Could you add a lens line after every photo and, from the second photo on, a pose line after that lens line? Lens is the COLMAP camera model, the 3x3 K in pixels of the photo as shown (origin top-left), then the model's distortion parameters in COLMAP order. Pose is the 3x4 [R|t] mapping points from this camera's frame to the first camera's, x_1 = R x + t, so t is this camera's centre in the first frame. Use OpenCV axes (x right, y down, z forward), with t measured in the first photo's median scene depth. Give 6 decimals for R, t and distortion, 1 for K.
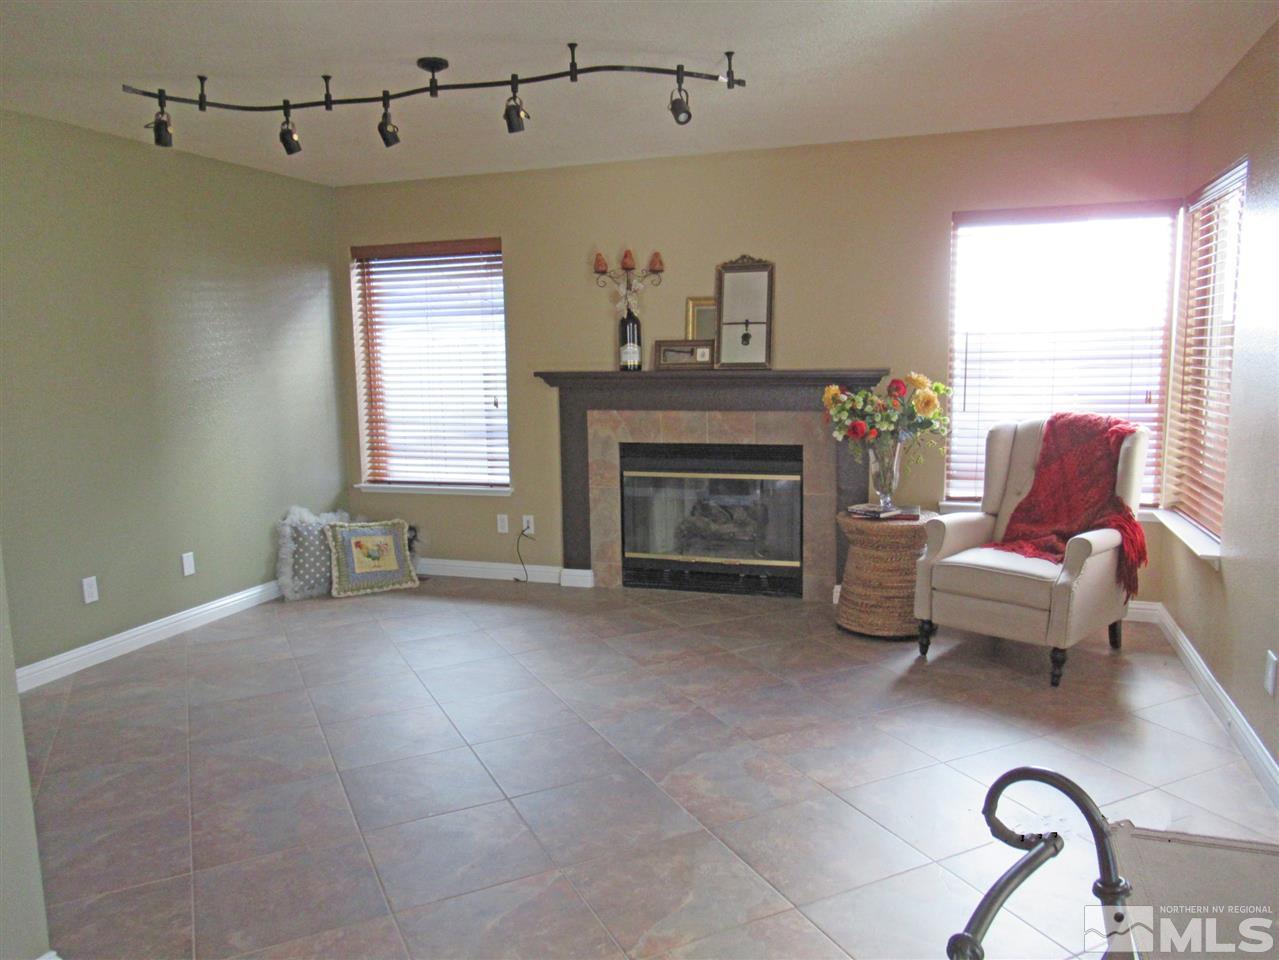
lens RADIAL K [[936.0, 0, 645.0], [0, 936.0, 485.2], [0, 0, 1]] dist [-0.034615, -0.003277]
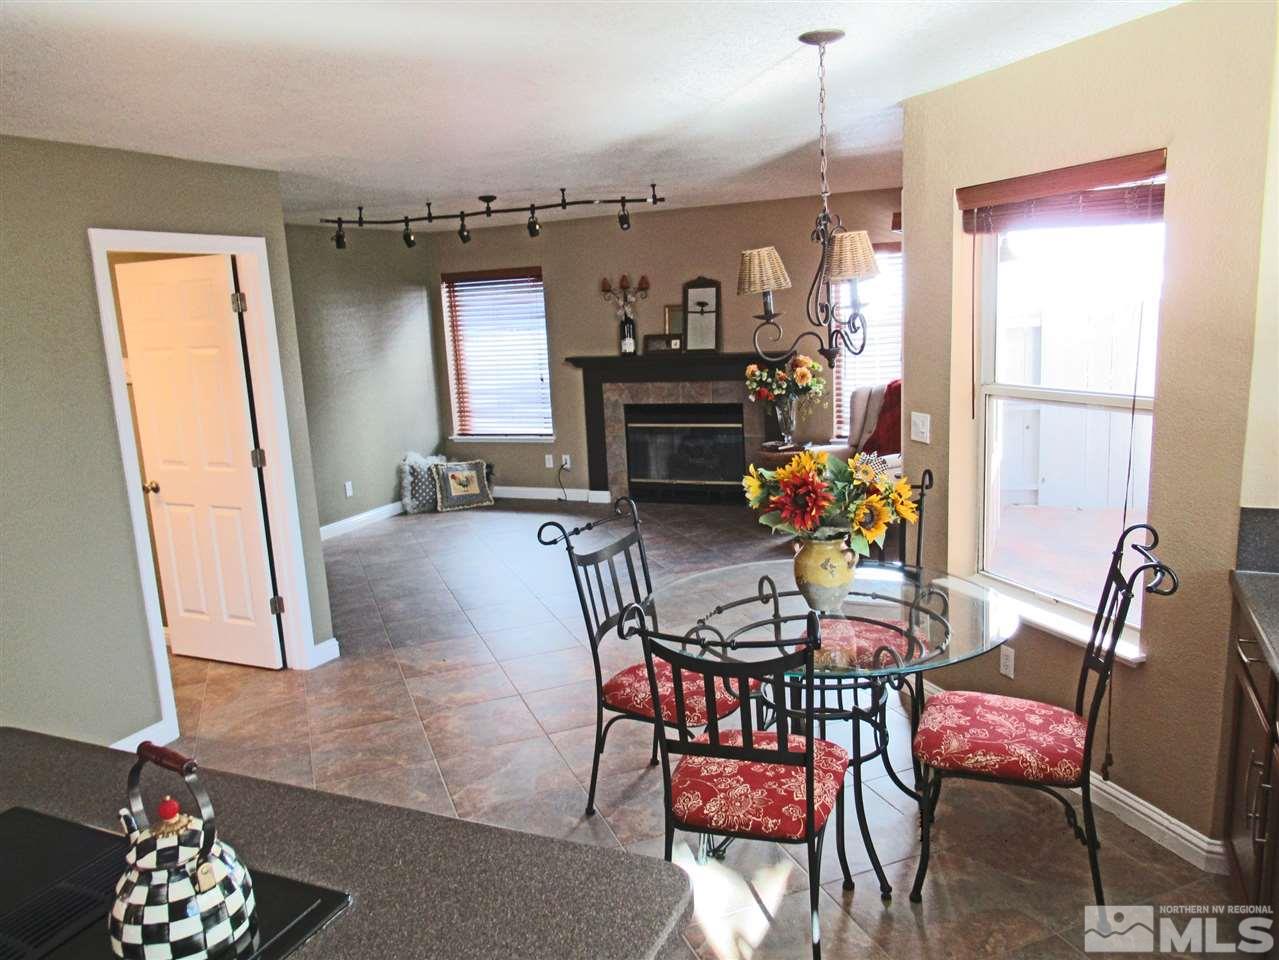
lens RADIAL K [[936.0, 0, 645.0], [0, 936.0, 485.2], [0, 0, 1]] dist [-0.034615, -0.003277]
pose [[0.995990, -0.017815, -0.087670, 0.133562], [0.022443, 0.998390, 0.052096, 0.005906], [0.086600, -0.053855, 0.994786, -0.477513]]
